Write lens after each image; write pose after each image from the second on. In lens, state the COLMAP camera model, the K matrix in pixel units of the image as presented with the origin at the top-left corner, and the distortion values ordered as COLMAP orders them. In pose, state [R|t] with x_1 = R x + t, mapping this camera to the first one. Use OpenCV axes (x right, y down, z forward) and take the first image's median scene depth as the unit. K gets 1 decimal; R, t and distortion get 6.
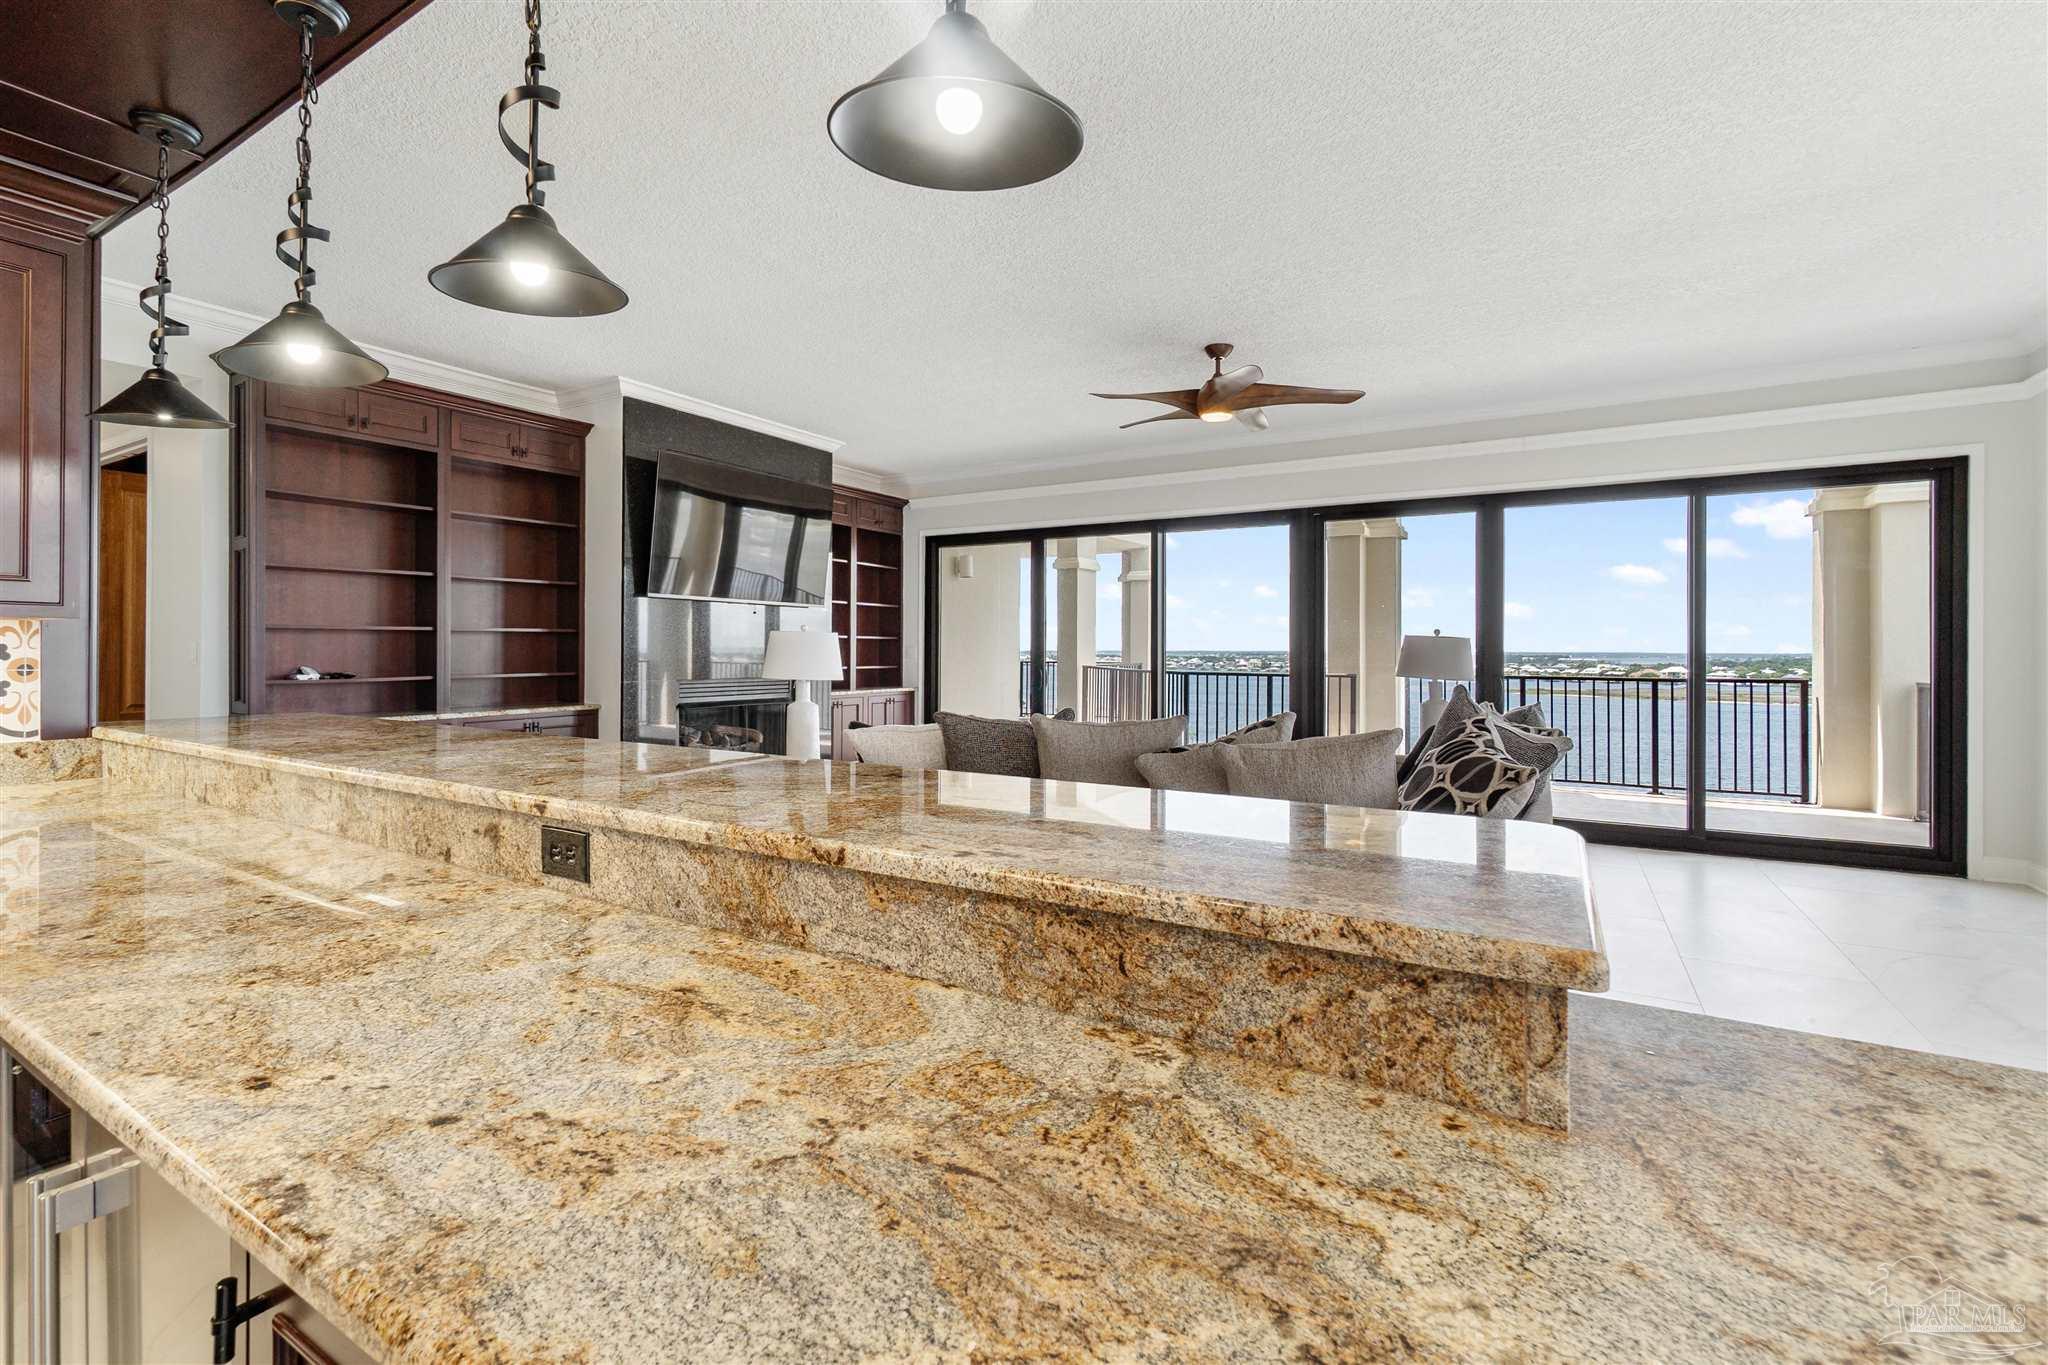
lens RADIAL K [[902.5, 0, 999.6], [0, 902.5, 641.1], [0, 0, 1]] dist [-0.004302, 0.001127]
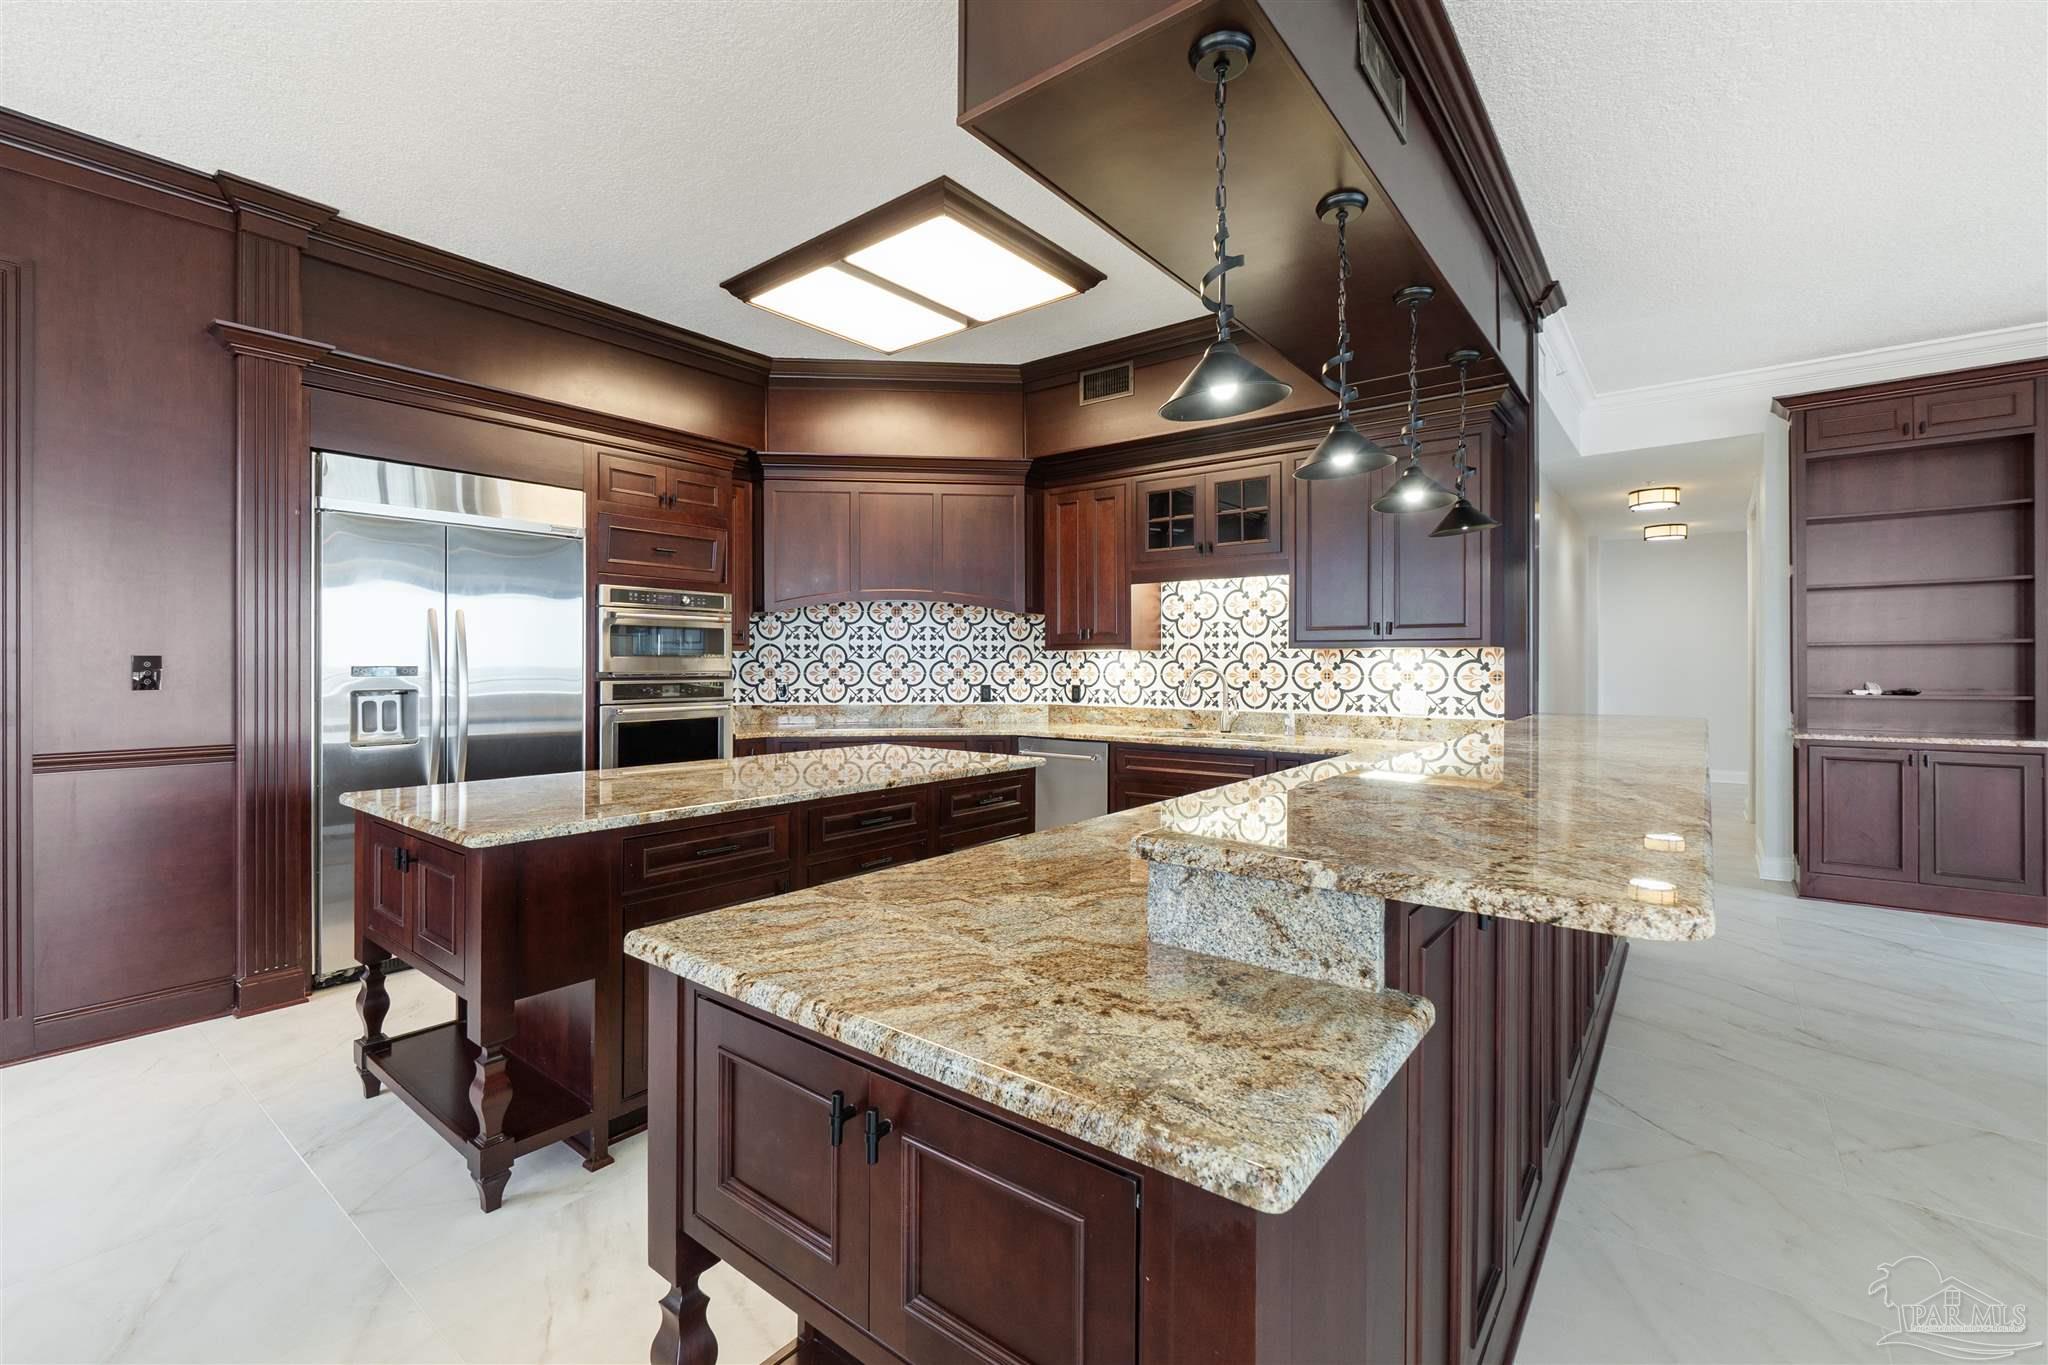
lens RADIAL K [[902.5, 0, 1008.2], [0, 902.5, 665.1], [0, 0, 1]] dist [-0.004302, 0.001127]
pose [[-0.117865, -0.000151, -0.993030, 0.443485], [0.009701, 0.999952, -0.001303, 0.000855], [0.992982, -0.009787, -0.117857, 0.172782]]
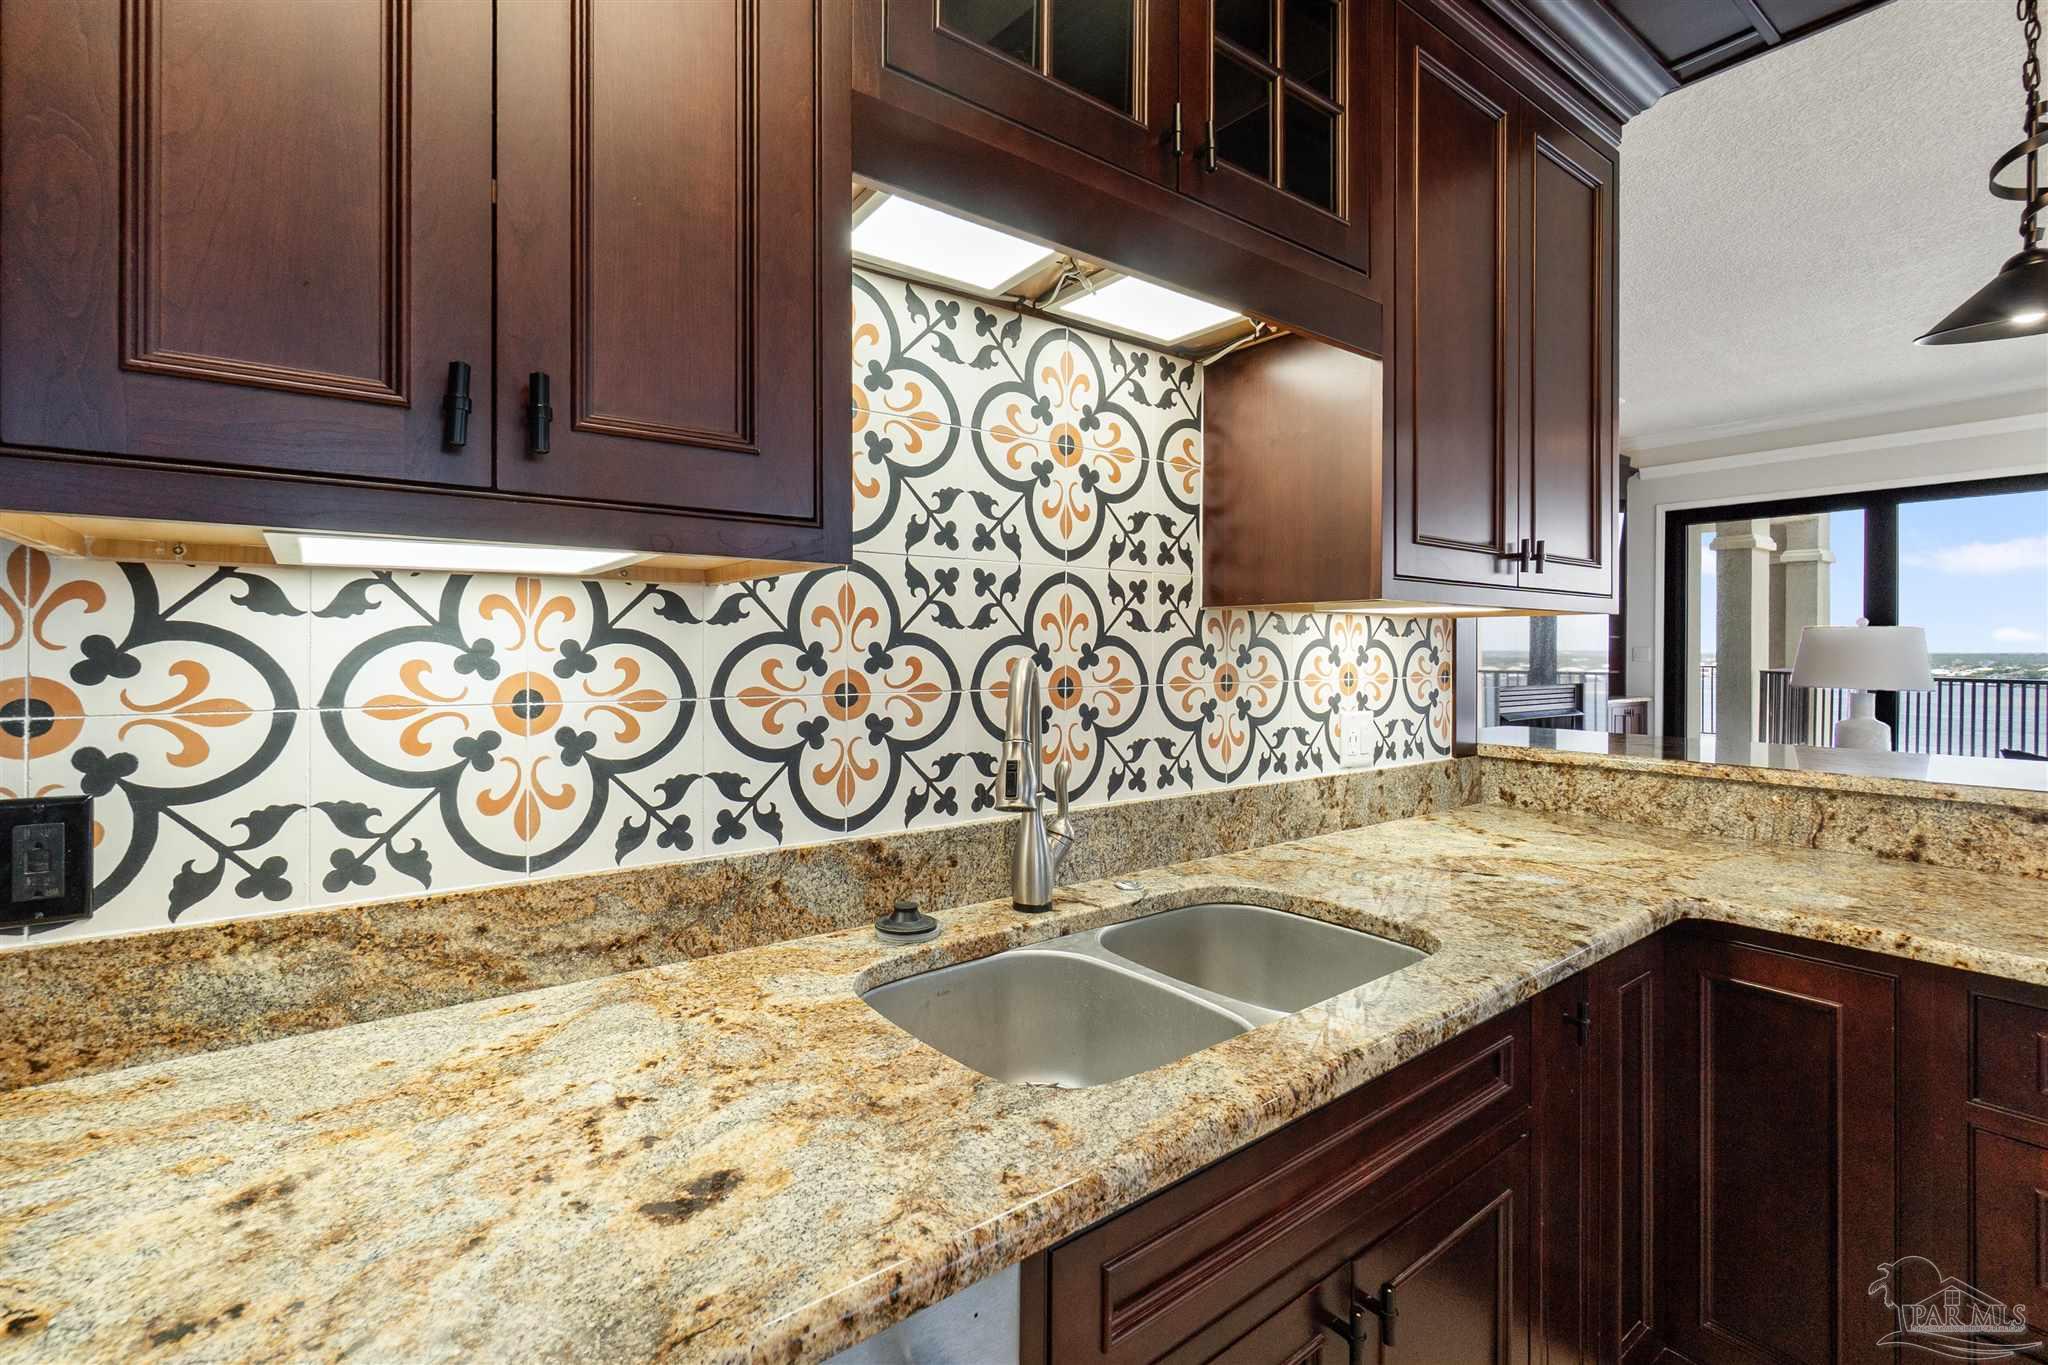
lens RADIAL K [[902.5, 0, 983.6], [0, 902.5, 650.8], [0, 0, 1]] dist [-0.004302, 0.001127]
pose [[0.918445, -0.003772, -0.395530, -0.640534], [0.006845, 0.999956, 0.006359, -0.000711], [0.395489, -0.008548, 0.918431, 0.023525]]
